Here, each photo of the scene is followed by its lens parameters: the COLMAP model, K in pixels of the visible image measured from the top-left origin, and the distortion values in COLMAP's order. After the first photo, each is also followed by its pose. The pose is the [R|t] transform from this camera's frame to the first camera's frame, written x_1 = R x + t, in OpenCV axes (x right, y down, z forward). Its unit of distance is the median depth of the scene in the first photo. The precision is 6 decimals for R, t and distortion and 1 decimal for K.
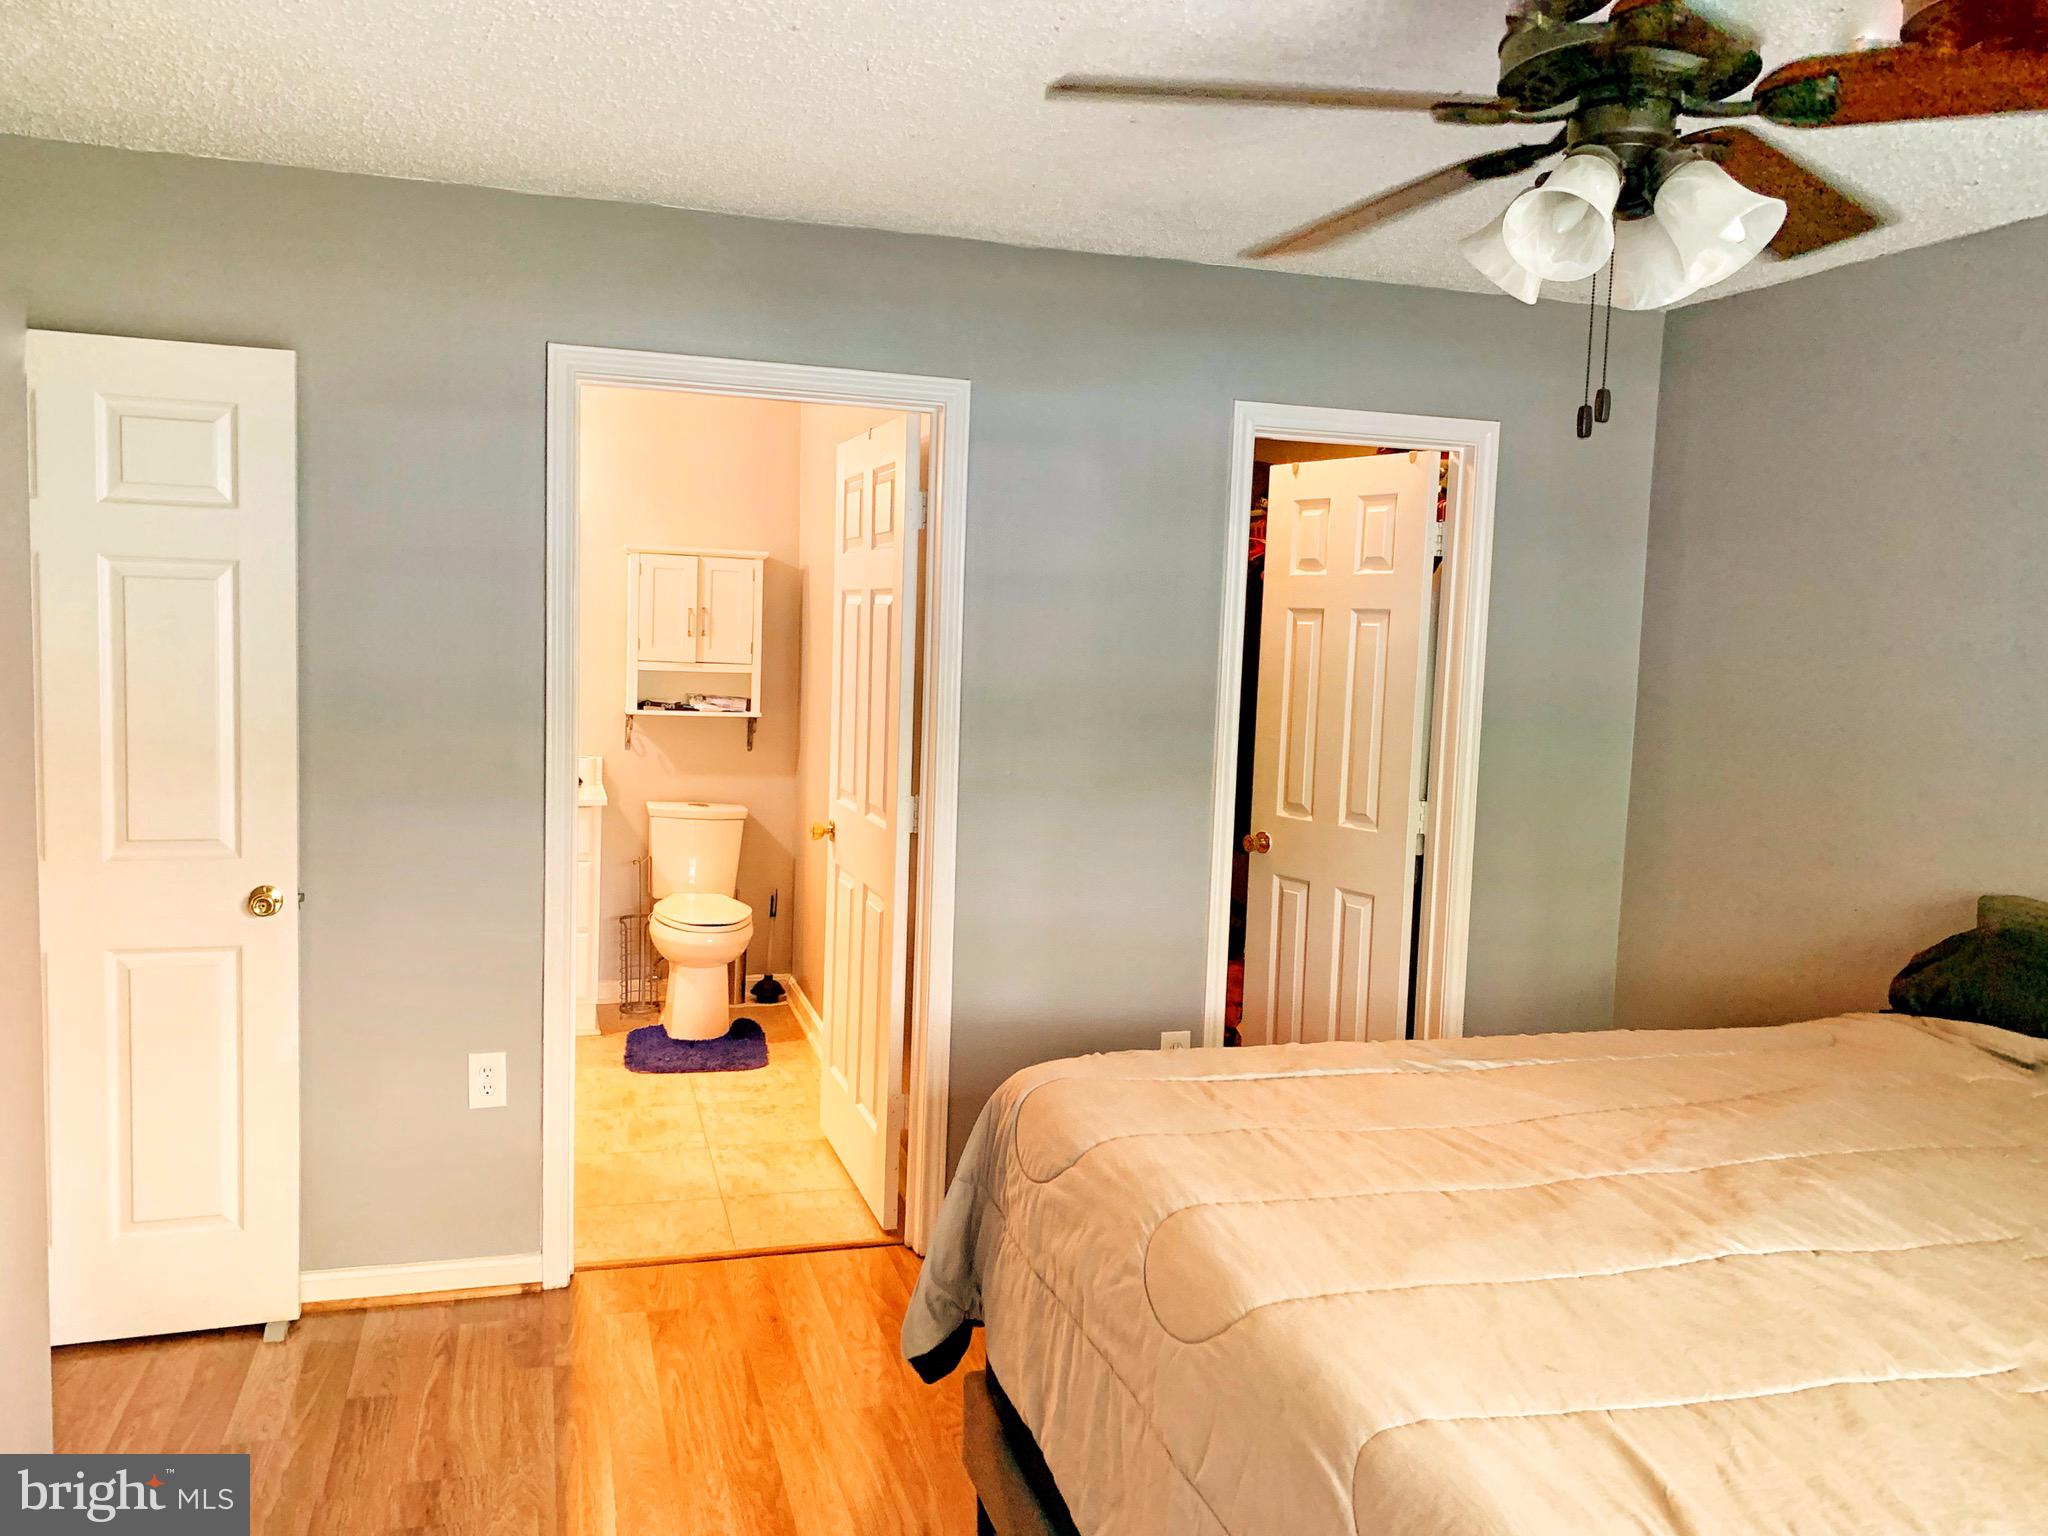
lens RADIAL K [[1557.6, 0, 1012.3], [0, 1557.6, 754.6], [0, 0, 1]] dist [0.006333, 0.002409]
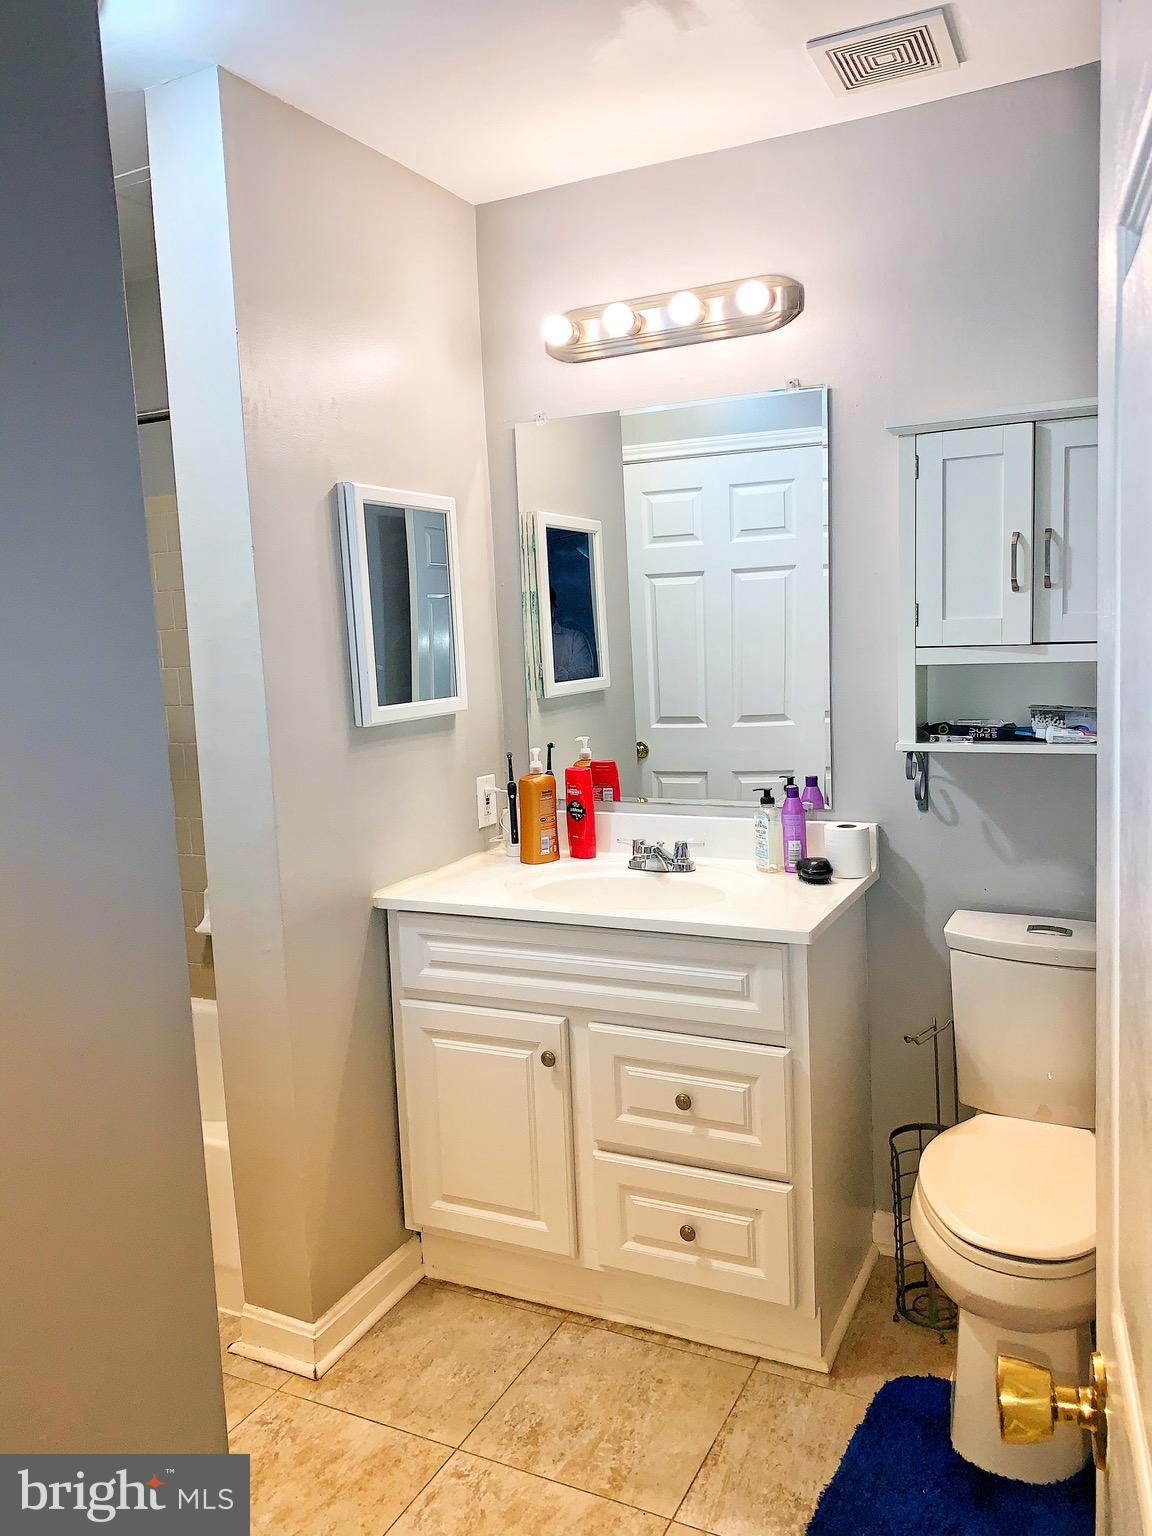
lens RADIAL K [[1168.2, 0, 576.8], [0, 1168.2, 751.1], [0, 0, 1]] dist [0.006333, 0.002409]
pose [[0.723866, 0.012157, -0.689833, -0.054852], [0.008760, 0.999602, 0.026809, -0.036729], [0.689885, -0.025449, 0.723472, 0.638121]]
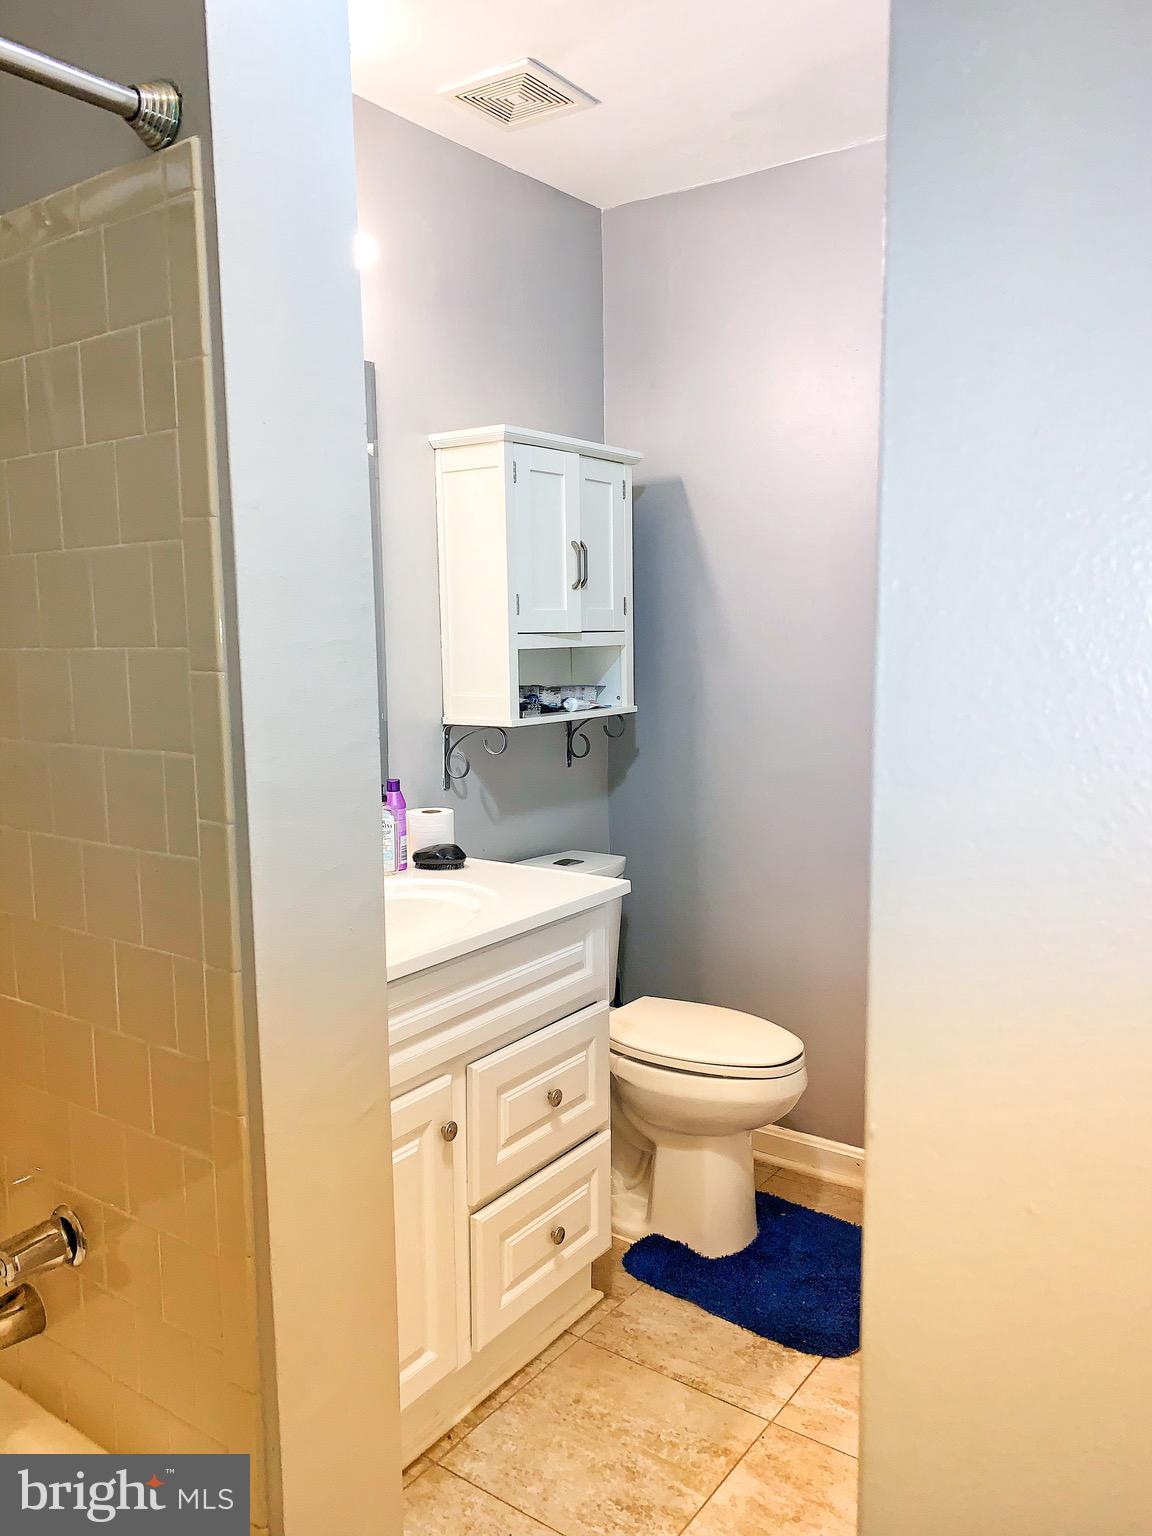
lens RADIAL K [[1168.2, 0, 576.8], [0, 1168.2, 751.1], [0, 0, 1]] dist [0.006333, 0.002409]
pose [[0.795949, -0.113325, 0.594662, -0.479922], [0.095527, 0.993527, 0.061476, -0.040846], [-0.597780, 0.007874, 0.801622, 0.638495]]
